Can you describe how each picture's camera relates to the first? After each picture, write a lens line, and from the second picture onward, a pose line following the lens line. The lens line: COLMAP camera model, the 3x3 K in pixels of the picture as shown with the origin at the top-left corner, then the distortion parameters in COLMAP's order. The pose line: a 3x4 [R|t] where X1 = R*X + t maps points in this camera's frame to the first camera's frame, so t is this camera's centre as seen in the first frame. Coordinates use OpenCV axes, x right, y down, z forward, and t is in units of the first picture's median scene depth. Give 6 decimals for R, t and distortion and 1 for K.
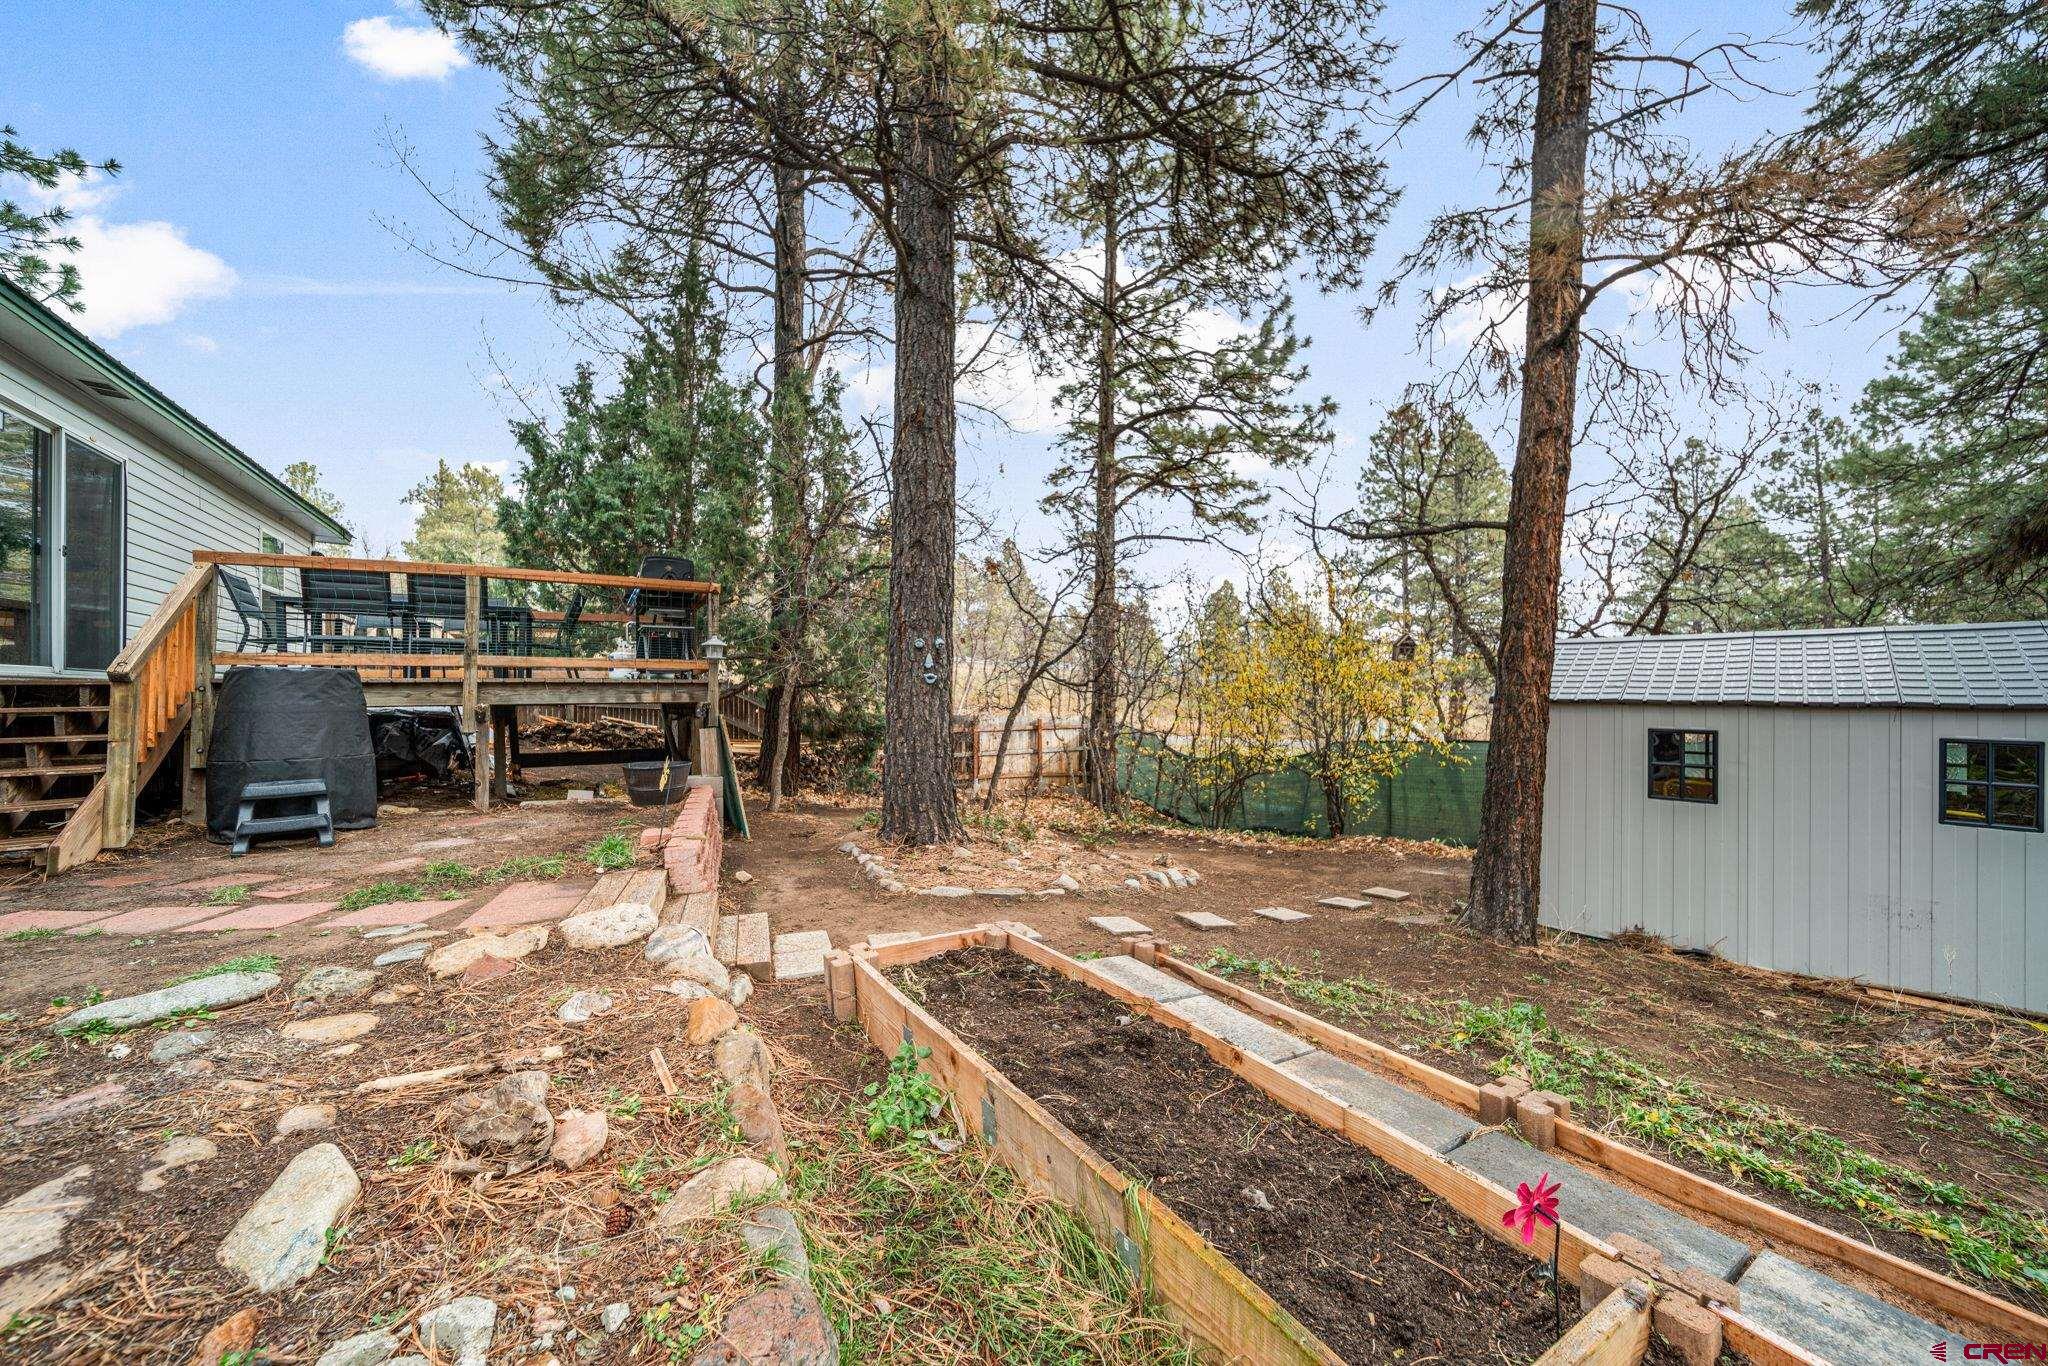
lens RADIAL K [[726.5, 0, 1023.4], [0, 726.5, 684.9], [0, 0, 1]] dist [-0.005388, -0.000245]
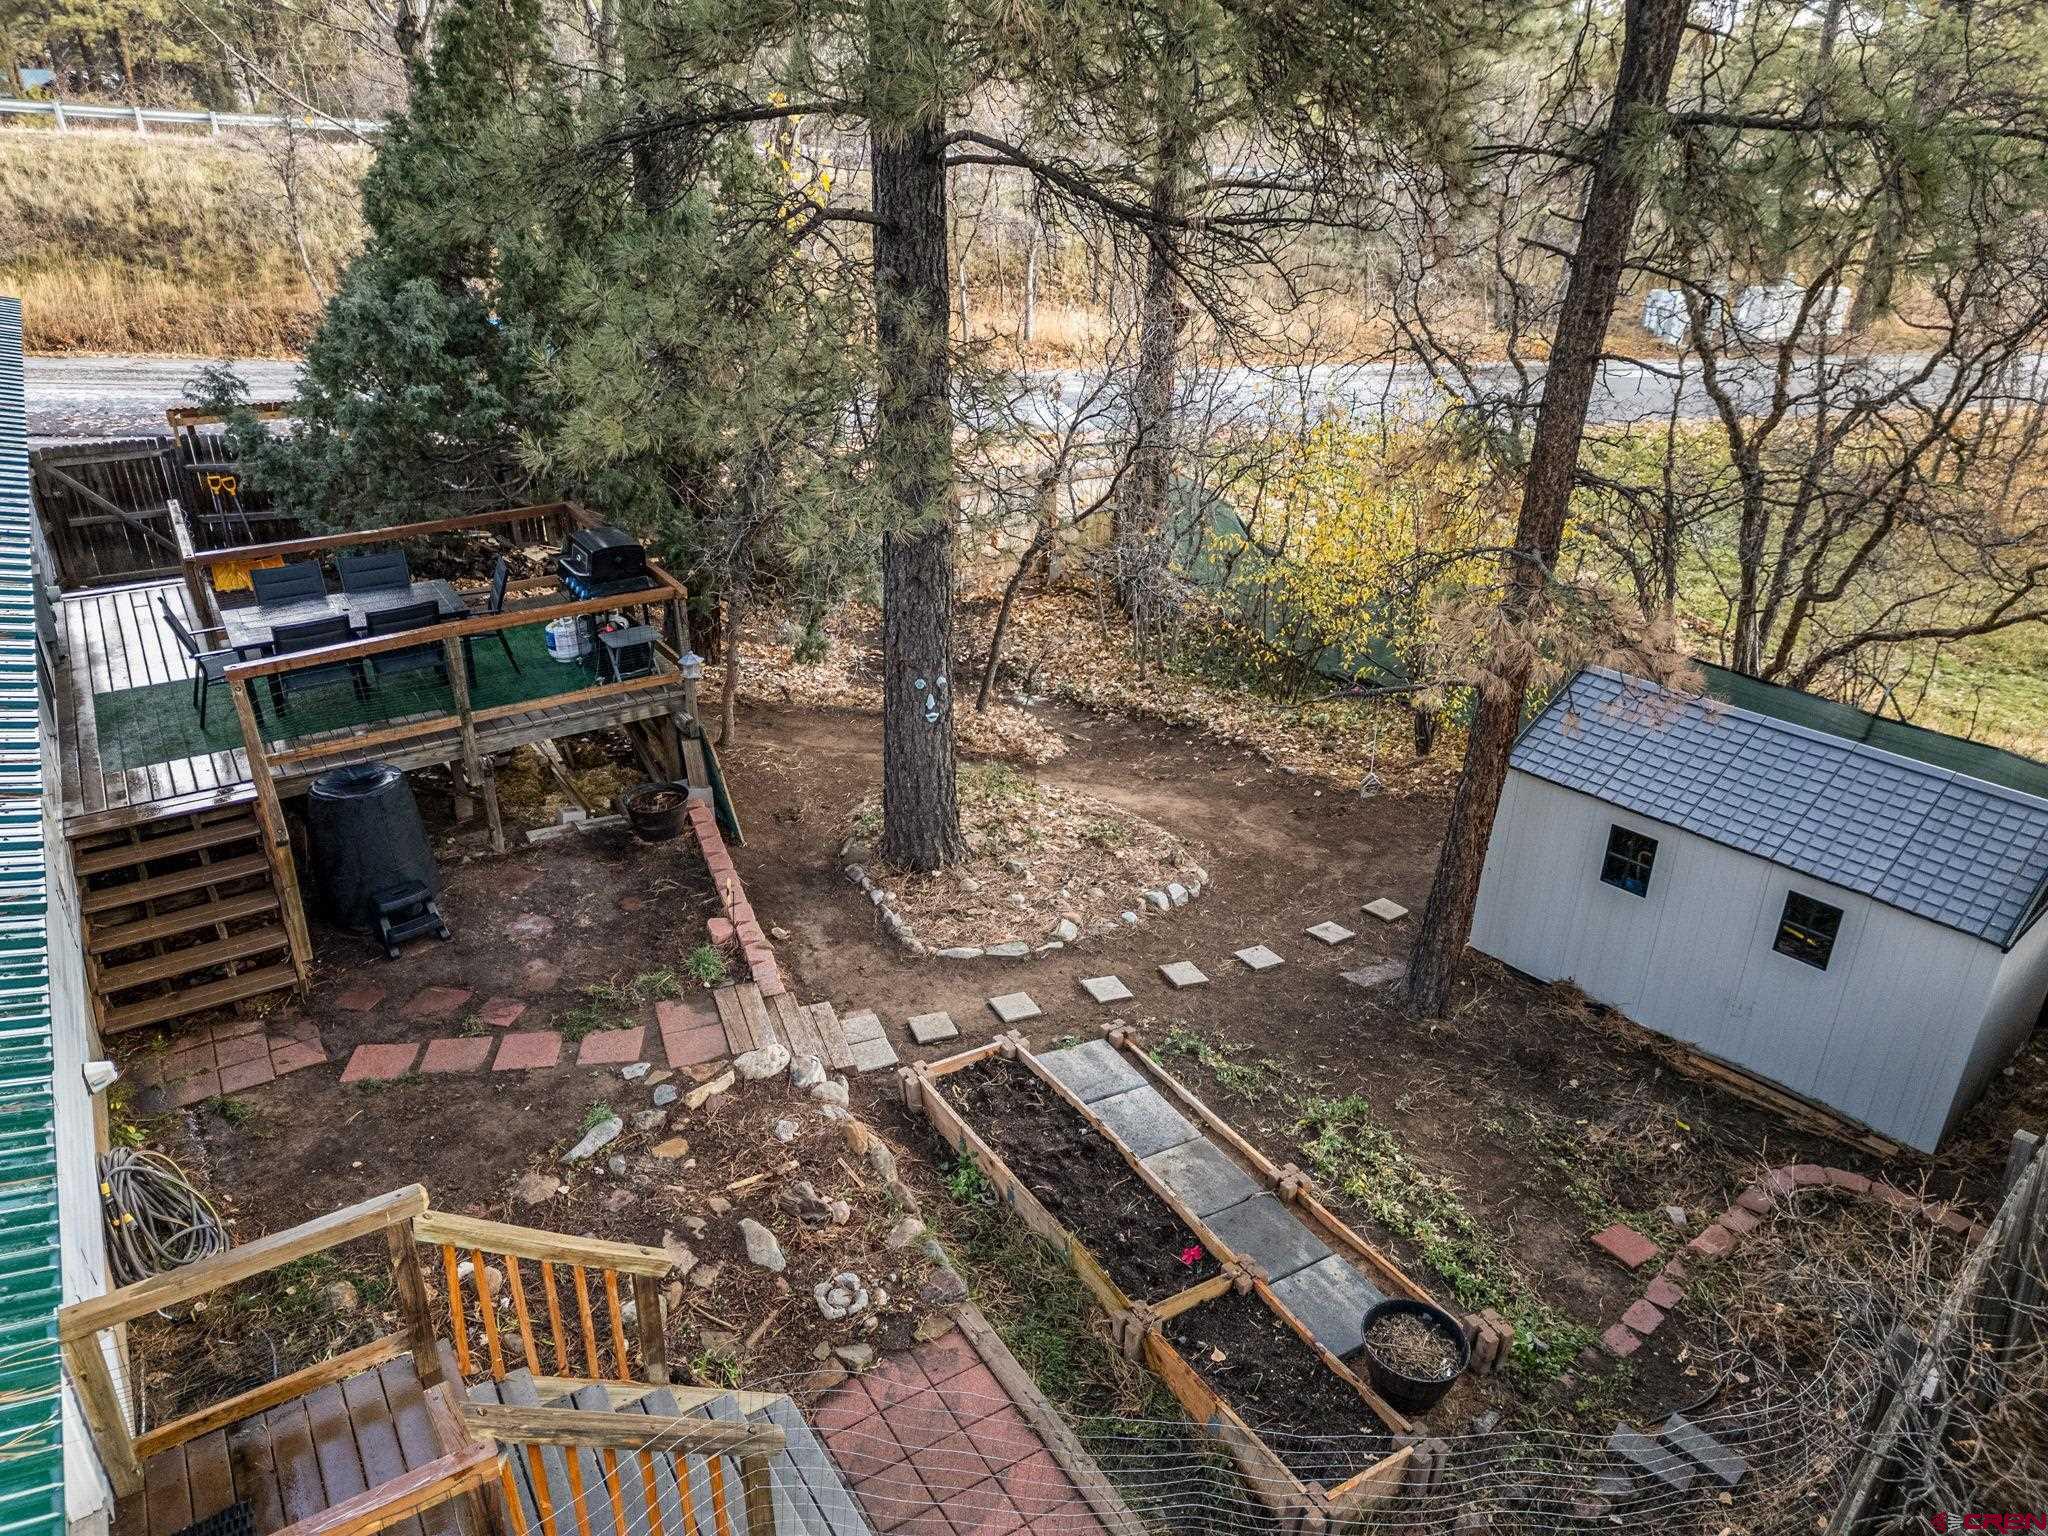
lens RADIAL K [[1379.2, 0, 1024.0], [0, 1379.2, 768.0], [0, 0, 1]] dist [0.061945, -0.000367]
pose [[0.999972, 0.007109, -0.002141, -0.002498], [-0.005550, 0.907279, 0.420493, -1.034077], [0.004932, -0.420470, 0.907293, -0.998300]]
